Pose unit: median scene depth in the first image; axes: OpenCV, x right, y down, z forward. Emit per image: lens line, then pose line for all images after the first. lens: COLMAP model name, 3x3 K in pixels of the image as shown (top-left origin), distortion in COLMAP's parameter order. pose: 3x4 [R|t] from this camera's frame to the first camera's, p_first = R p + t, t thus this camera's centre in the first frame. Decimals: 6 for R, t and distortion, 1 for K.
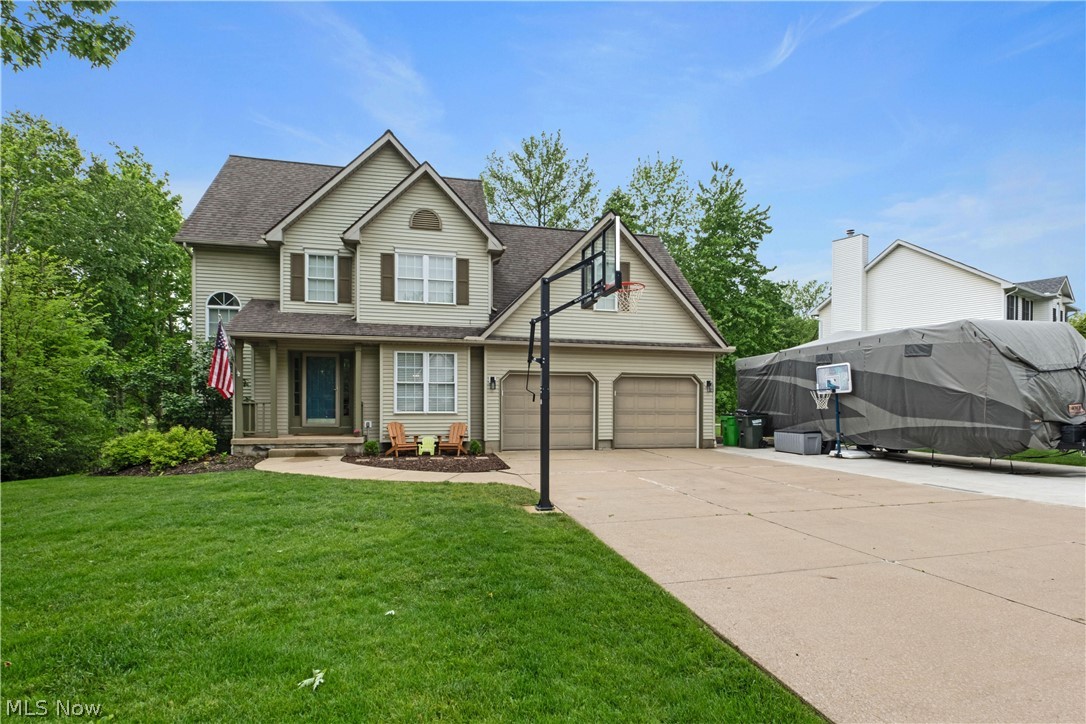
lens RADIAL K [[474.4, 0, 556.8], [0, 474.4, 389.1], [0, 0, 1]] dist [-0.004369, -0.000603]
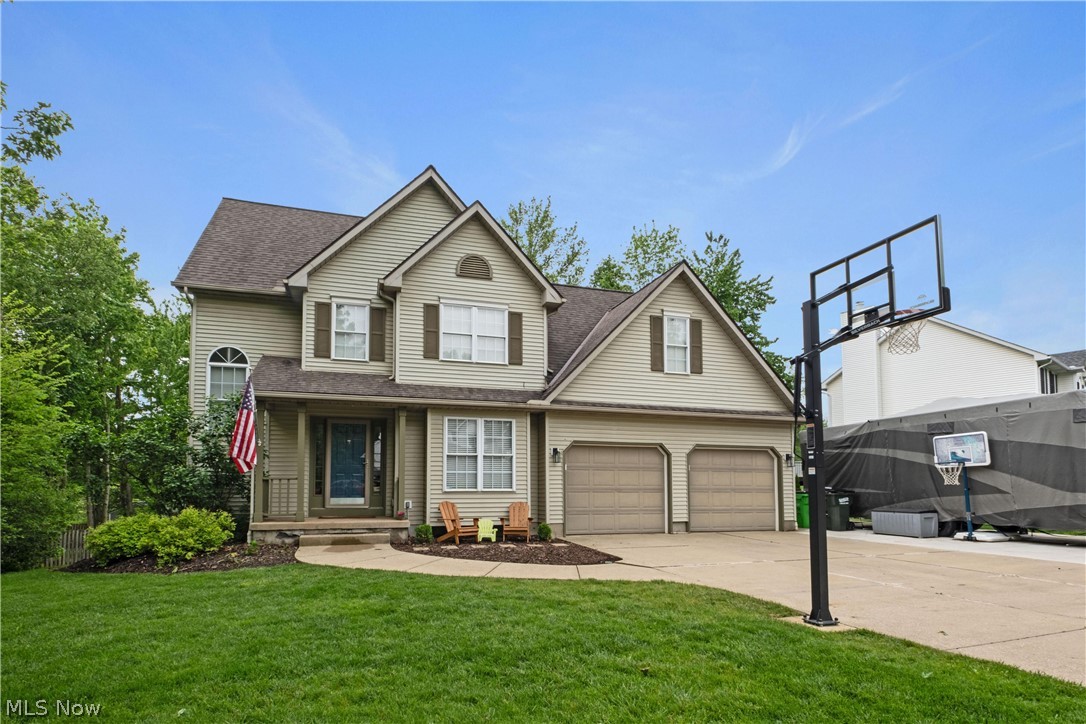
lens RADIAL K [[492.9, 0, 542.1], [0, 492.9, 441.5], [0, 0, 1]] dist [-0.003230, -0.000742]
pose [[0.998806, 0.002924, 0.048771, -0.197799], [-0.000319, 0.998576, -0.053339, 0.009351], [-0.048858, 0.053260, 0.997385, 0.114091]]
